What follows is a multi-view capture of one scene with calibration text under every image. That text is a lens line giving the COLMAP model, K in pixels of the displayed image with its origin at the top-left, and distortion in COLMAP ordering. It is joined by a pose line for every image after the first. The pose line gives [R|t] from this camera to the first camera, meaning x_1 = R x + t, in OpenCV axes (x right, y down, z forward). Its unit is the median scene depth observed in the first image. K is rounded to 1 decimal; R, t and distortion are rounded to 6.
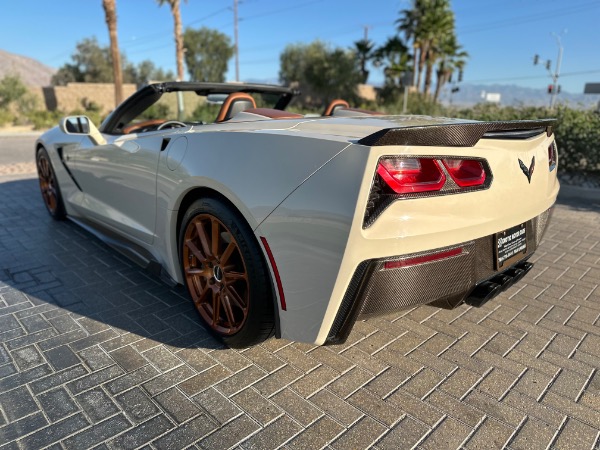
lens RADIAL K [[425.9, 0, 297.9], [0, 425.9, 221.8], [0, 0, 1]] dist [0.001057, -0.004133]
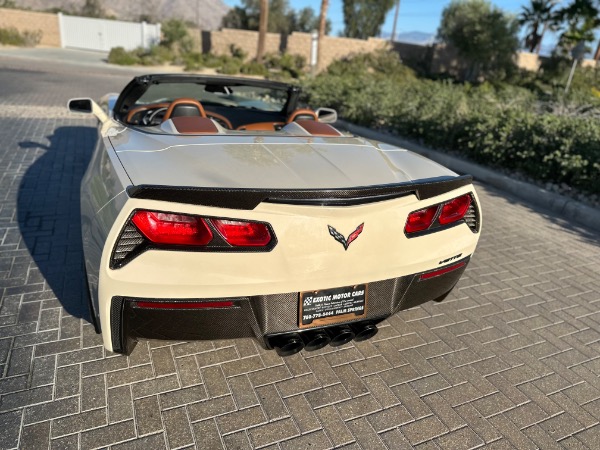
lens RADIAL K [[427.6, 0, 299.1], [0, 427.6, 212.0], [0, 0, 1]] dist [0.021748, -0.035308]
pose [[0.935317, 0.195036, -0.295199, 0.256816], [-0.170358, 0.979513, 0.107390, -0.093895], [0.310096, -0.050154, 0.949381, 0.020052]]
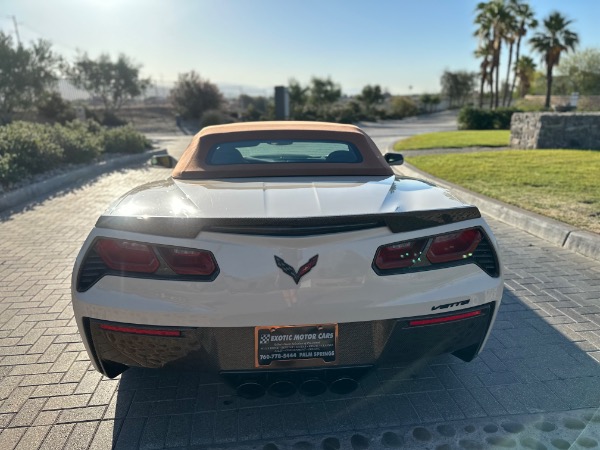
lens RADIAL K [[427.7, 0, 299.3], [0, 427.7, 223.4], [0, 0, 1]] dist [-0.002634, -0.005145]
pose [[0.783937, 0.152678, -0.601775, 0.383859], [-0.151325, 0.987046, 0.053294, -0.095615], [0.602116, 0.049285, 0.796886, 0.102373]]
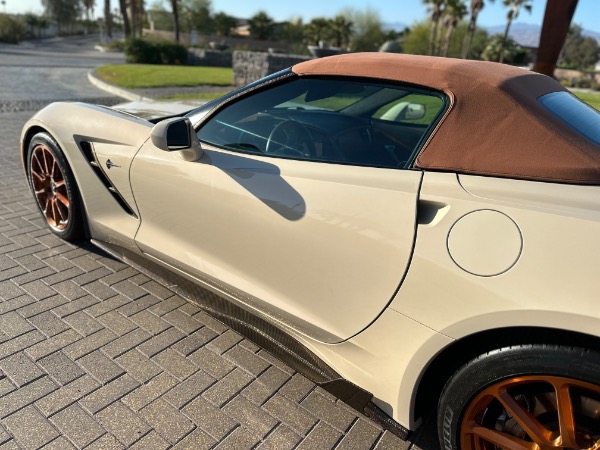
lens RADIAL K [[427.3, 0, 302.1], [0, 427.3, 228.1], [0, 0, 1]] dist [-0.003272, -0.001642]
pose [[0.984461, 0.012321, 0.175172, -0.251065], [-0.034771, 0.991462, 0.125672, -0.098707], [-0.172128, -0.129810, 0.976484, 0.215191]]
